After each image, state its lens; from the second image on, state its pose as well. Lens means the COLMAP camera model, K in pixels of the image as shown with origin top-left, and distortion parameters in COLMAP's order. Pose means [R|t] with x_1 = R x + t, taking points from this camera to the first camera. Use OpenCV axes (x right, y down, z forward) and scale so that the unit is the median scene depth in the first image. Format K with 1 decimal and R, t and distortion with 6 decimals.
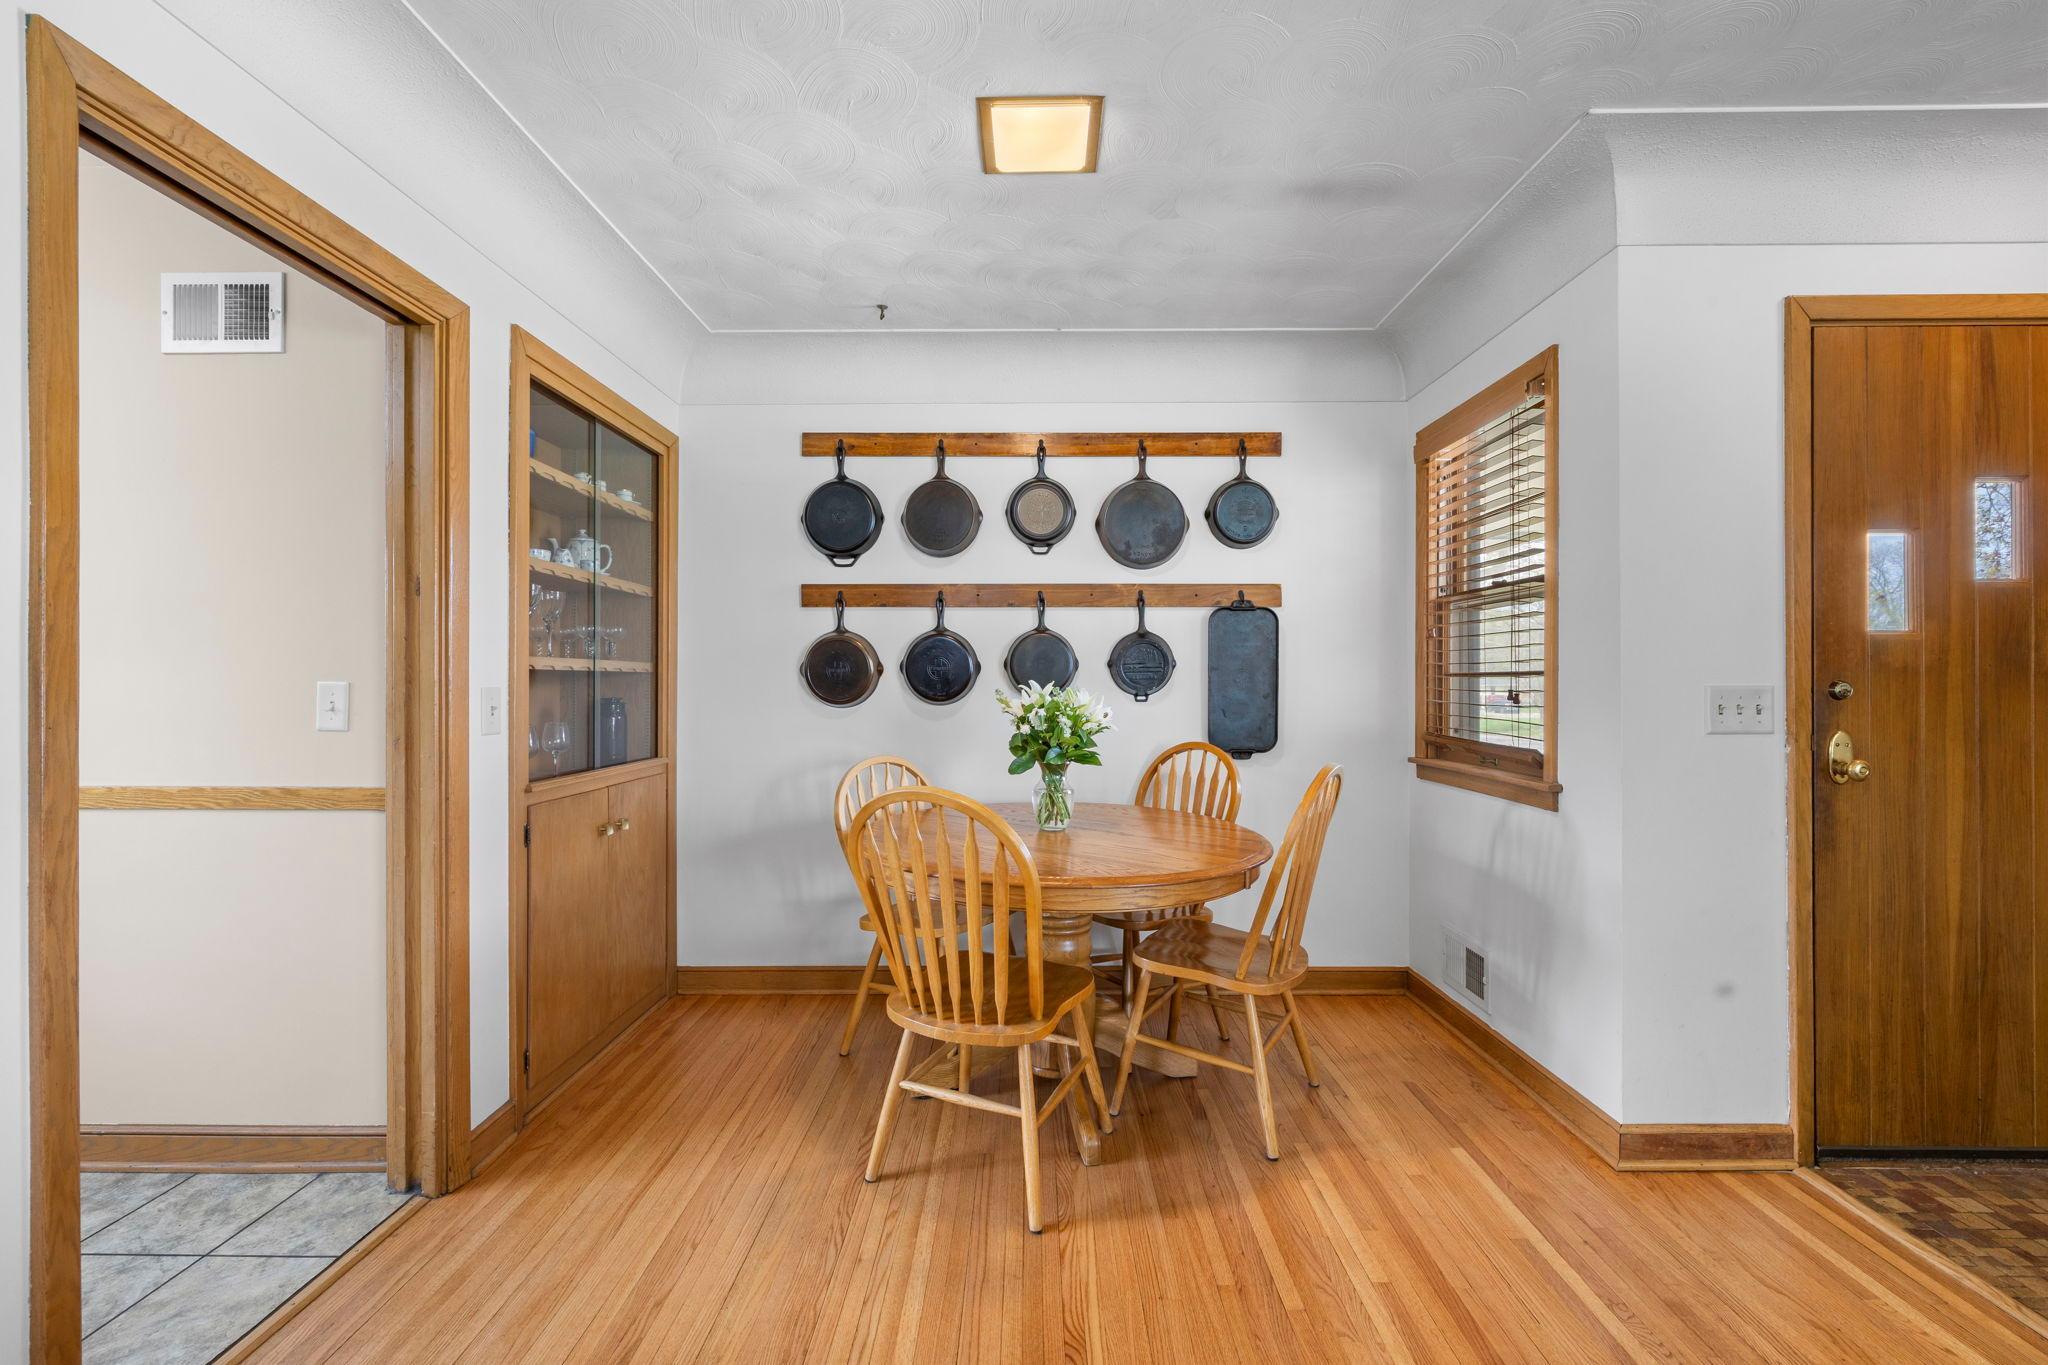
lens RADIAL K [[856.3, 0, 1026.4], [0, 856.3, 678.6], [0, 0, 1]] dist [-0.002357, 0.000670]
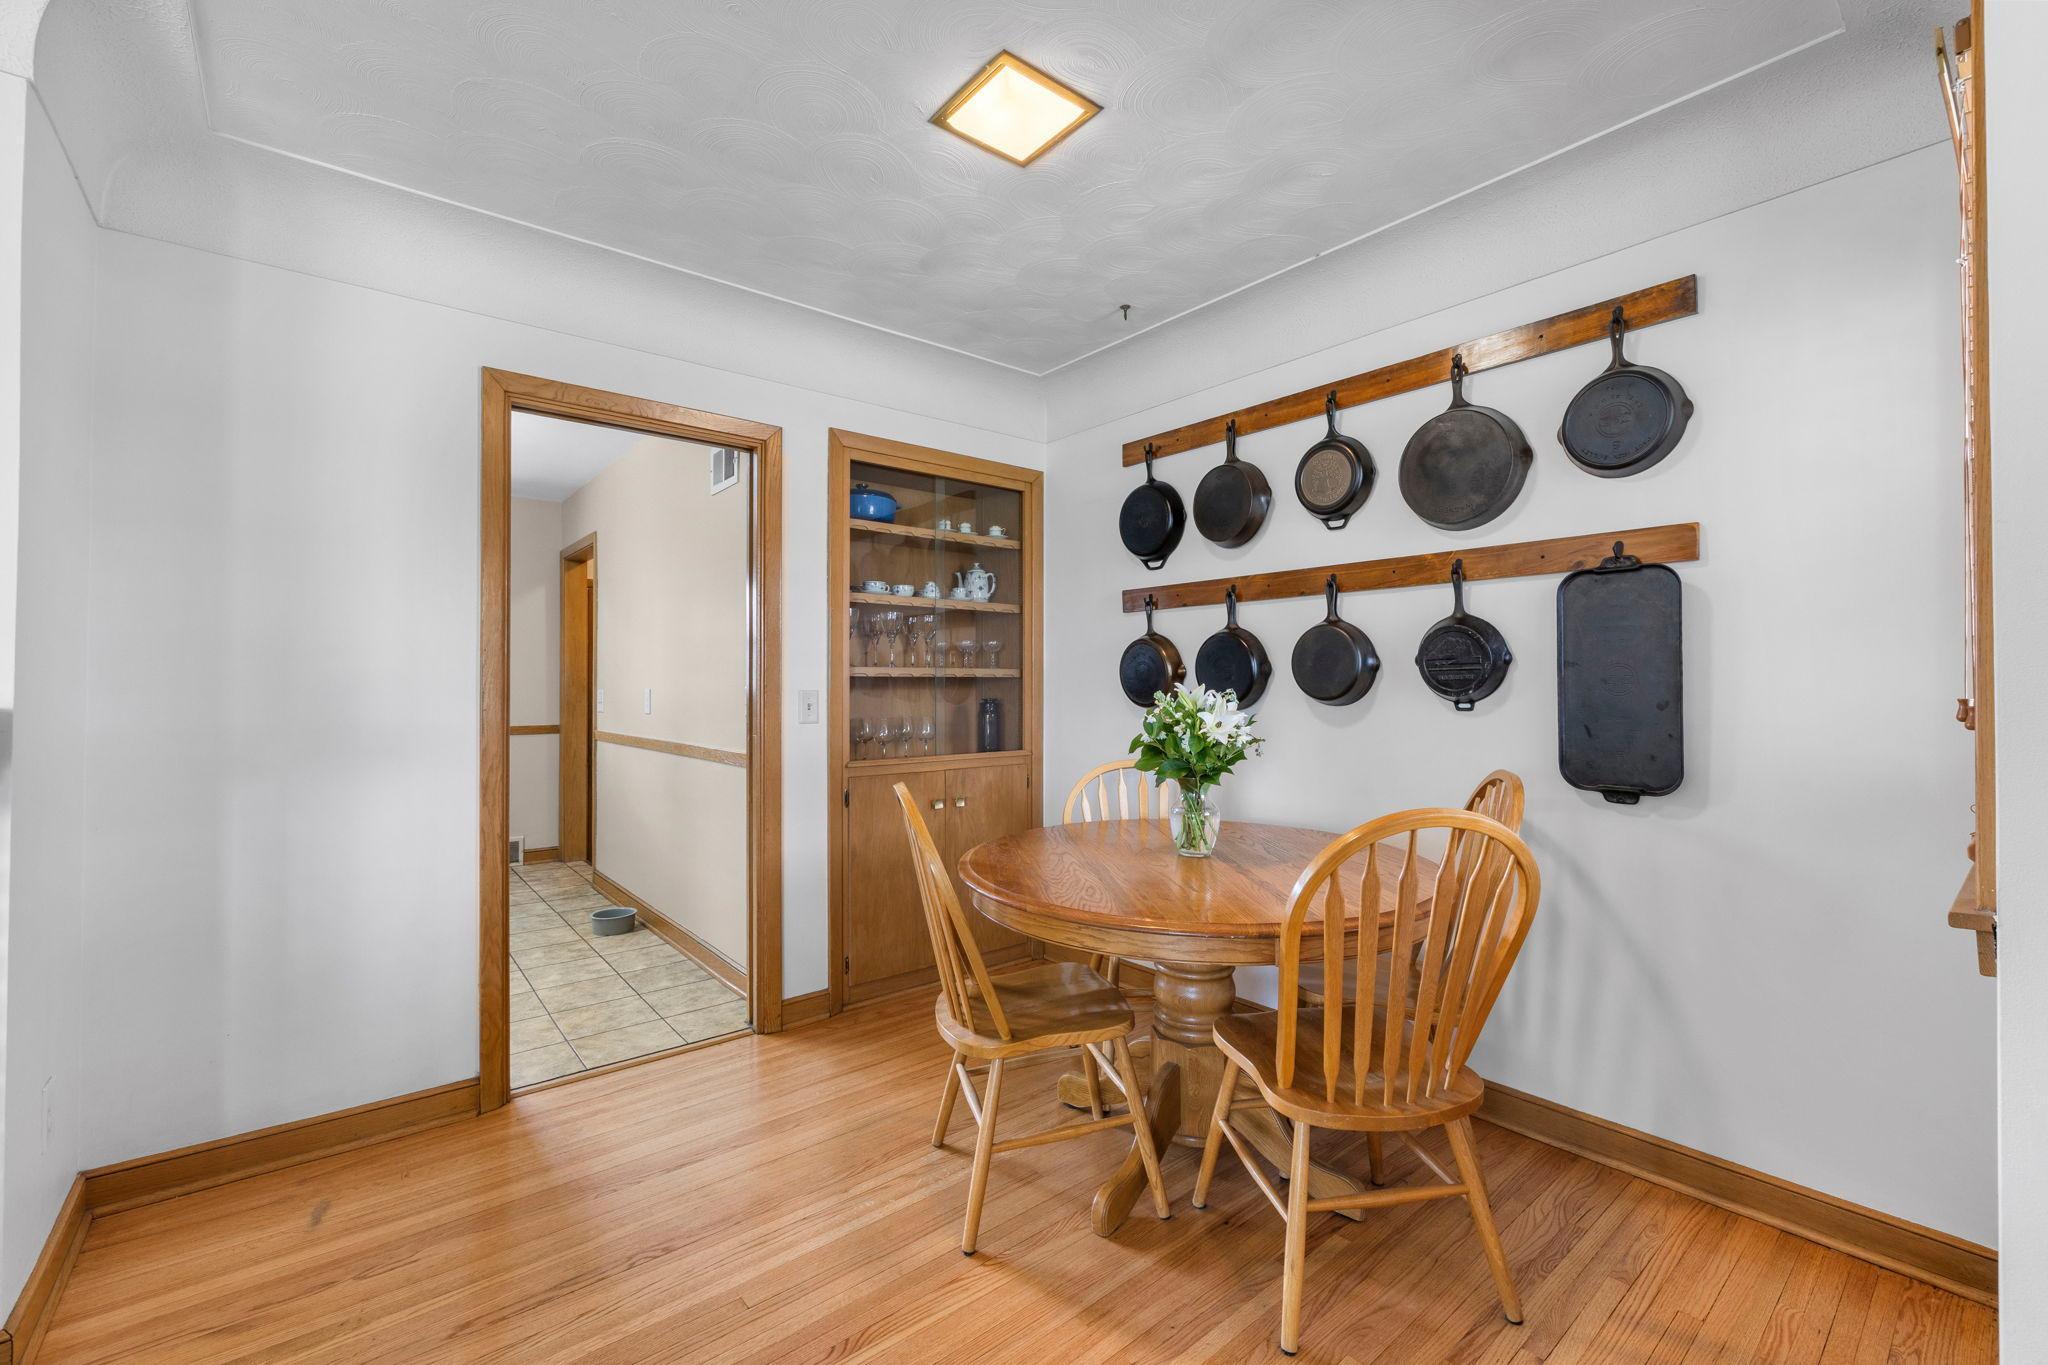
lens RADIAL K [[856.3, 0, 1026.2], [0, 856.3, 679.2], [0, 0, 1]] dist [-0.002357, 0.000670]
pose [[0.642654, -0.007457, -0.766120, 0.457265], [0.007389, 0.999966, -0.003535, -0.000444], [0.766121, -0.003389, 0.642688, 0.243833]]
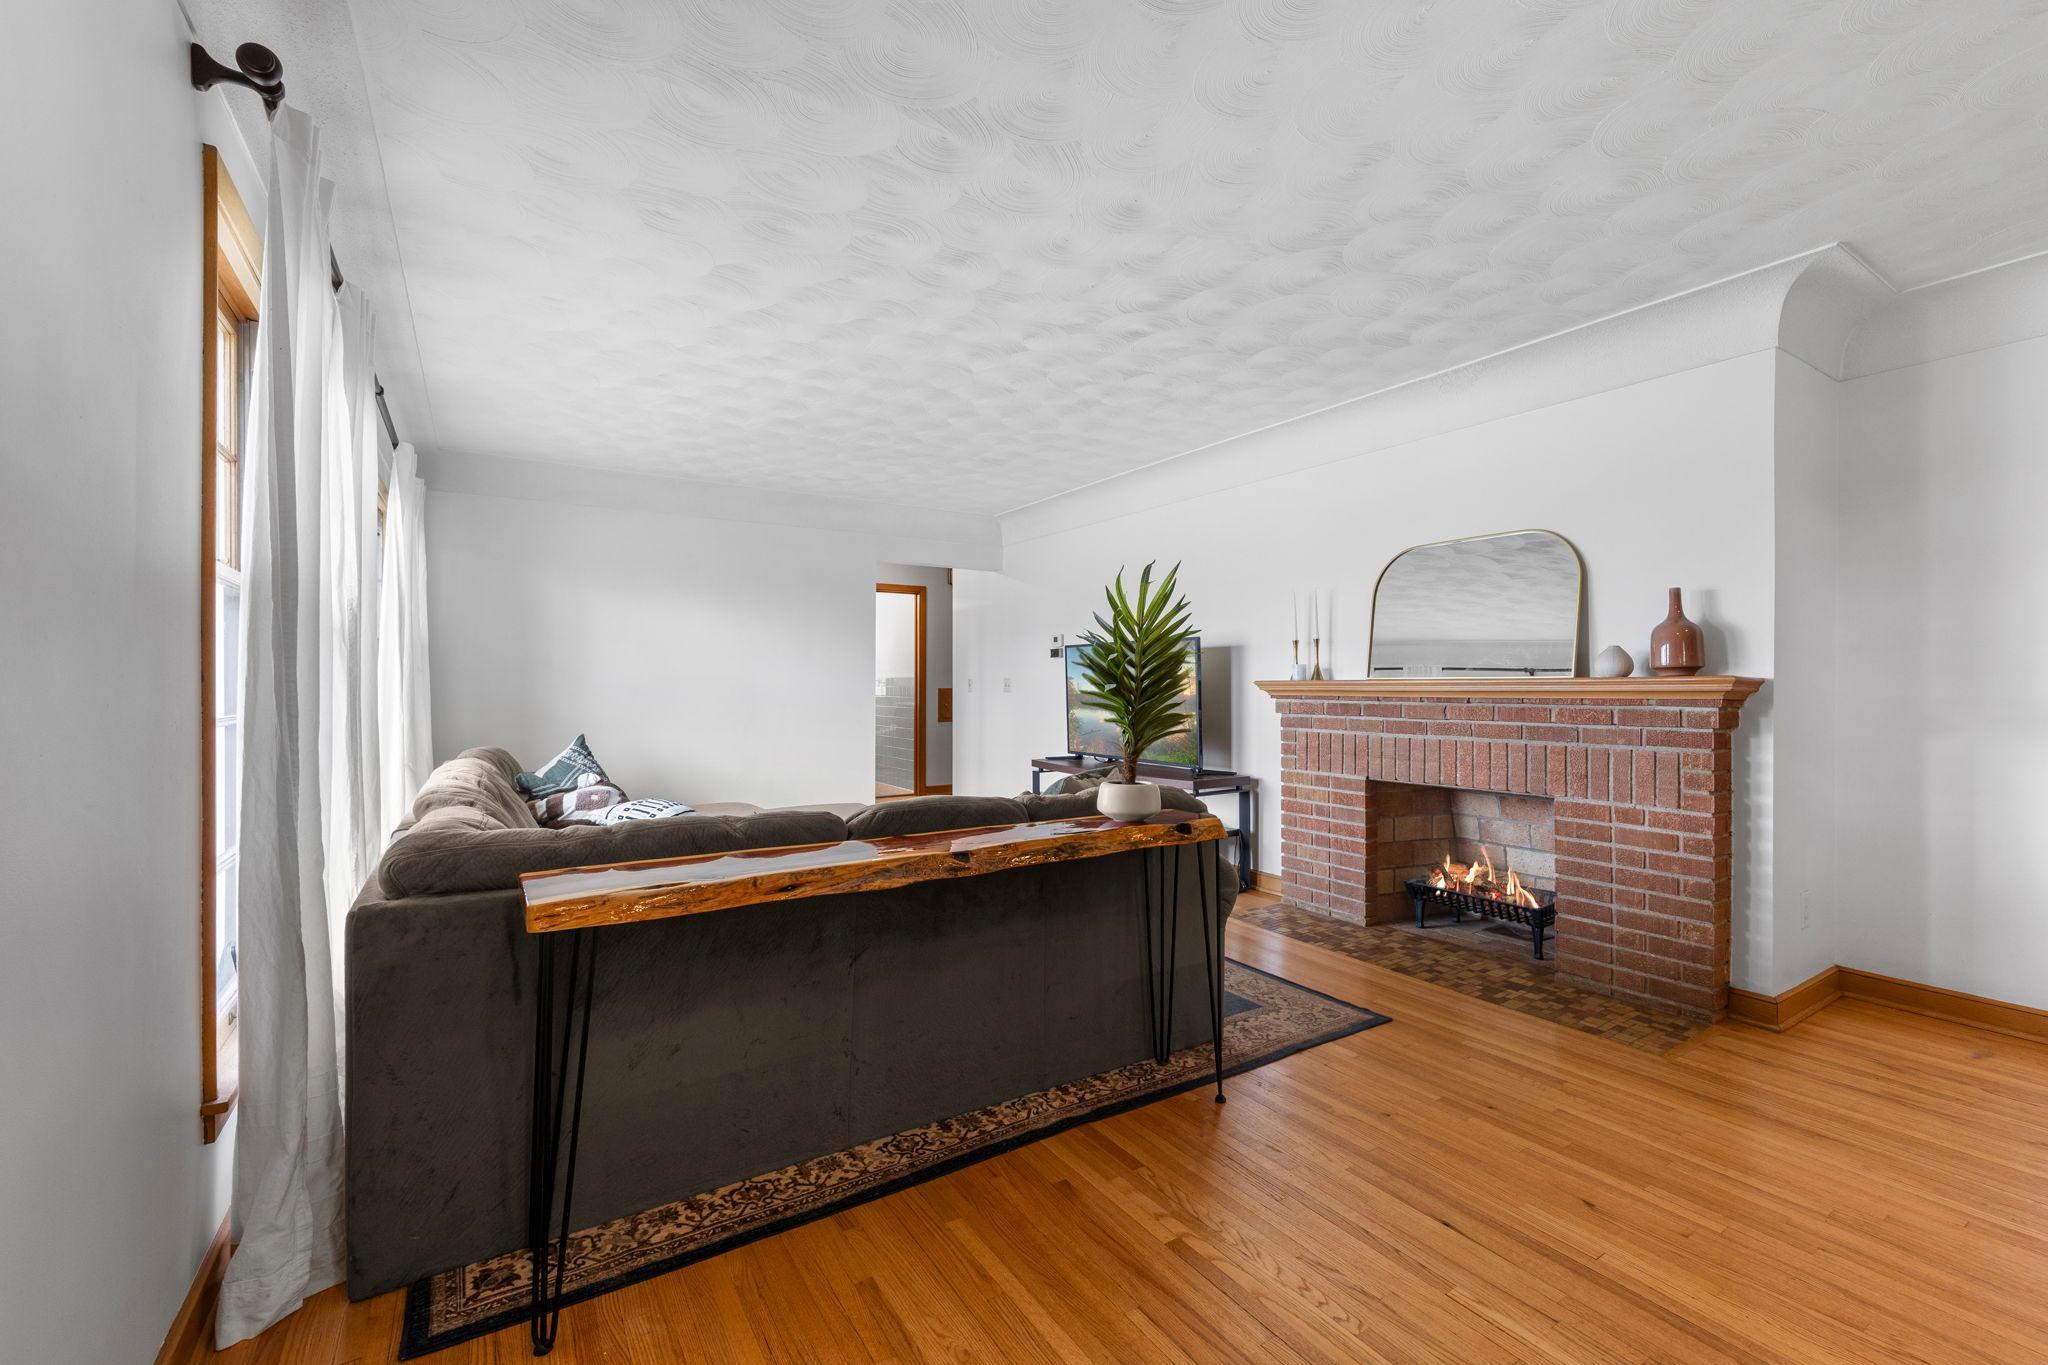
lens RADIAL K [[856.3, 0, 1031.5], [0, 856.3, 676.3], [0, 0, 1]] dist [-0.002357, 0.000670]
pose [[-0.832395, 0.002577, -0.554176, 0.888696], [0.008522, 0.999930, -0.008151, 0.006048], [0.554117, -0.011508, -0.832359, 0.430753]]
